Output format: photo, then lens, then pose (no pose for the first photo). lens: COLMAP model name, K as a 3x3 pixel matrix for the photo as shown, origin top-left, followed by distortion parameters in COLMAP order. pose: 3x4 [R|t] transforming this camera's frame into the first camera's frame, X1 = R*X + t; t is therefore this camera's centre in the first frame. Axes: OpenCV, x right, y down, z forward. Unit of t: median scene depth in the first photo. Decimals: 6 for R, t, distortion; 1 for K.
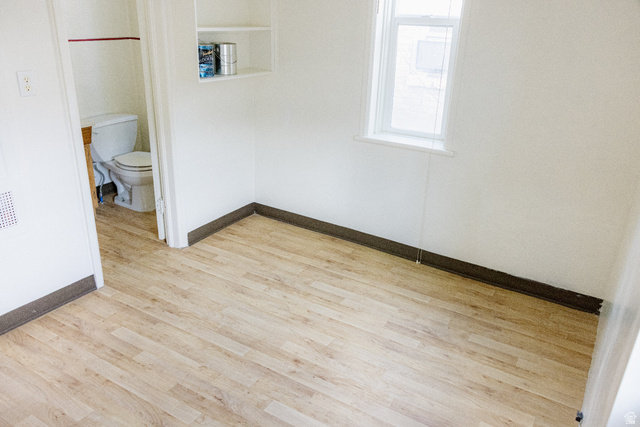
lens RADIAL K [[507.8, 0, 319.3], [0, 507.8, 212.4], [0, 0, 1]] dist [0.015888, 0.004844]
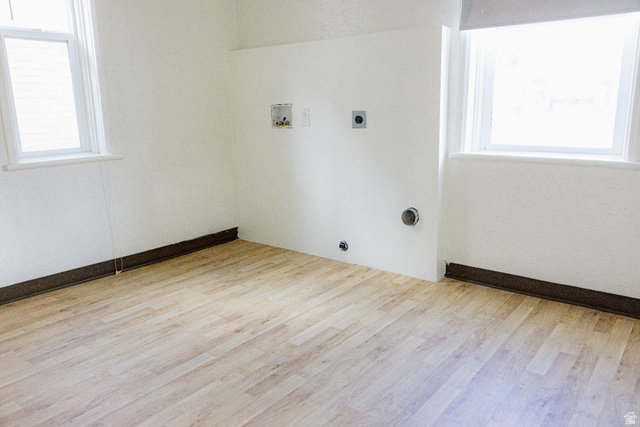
lens RADIAL K [[507.8, 0, 319.7], [0, 507.8, 215.0], [0, 0, 1]] dist [0.015888, 0.004844]
pose [[0.111143, -0.246798, 0.962672, -0.835025], [0.392420, 0.900857, 0.185644, -0.040087], [-0.913046, 0.357139, 0.196972, 0.487231]]
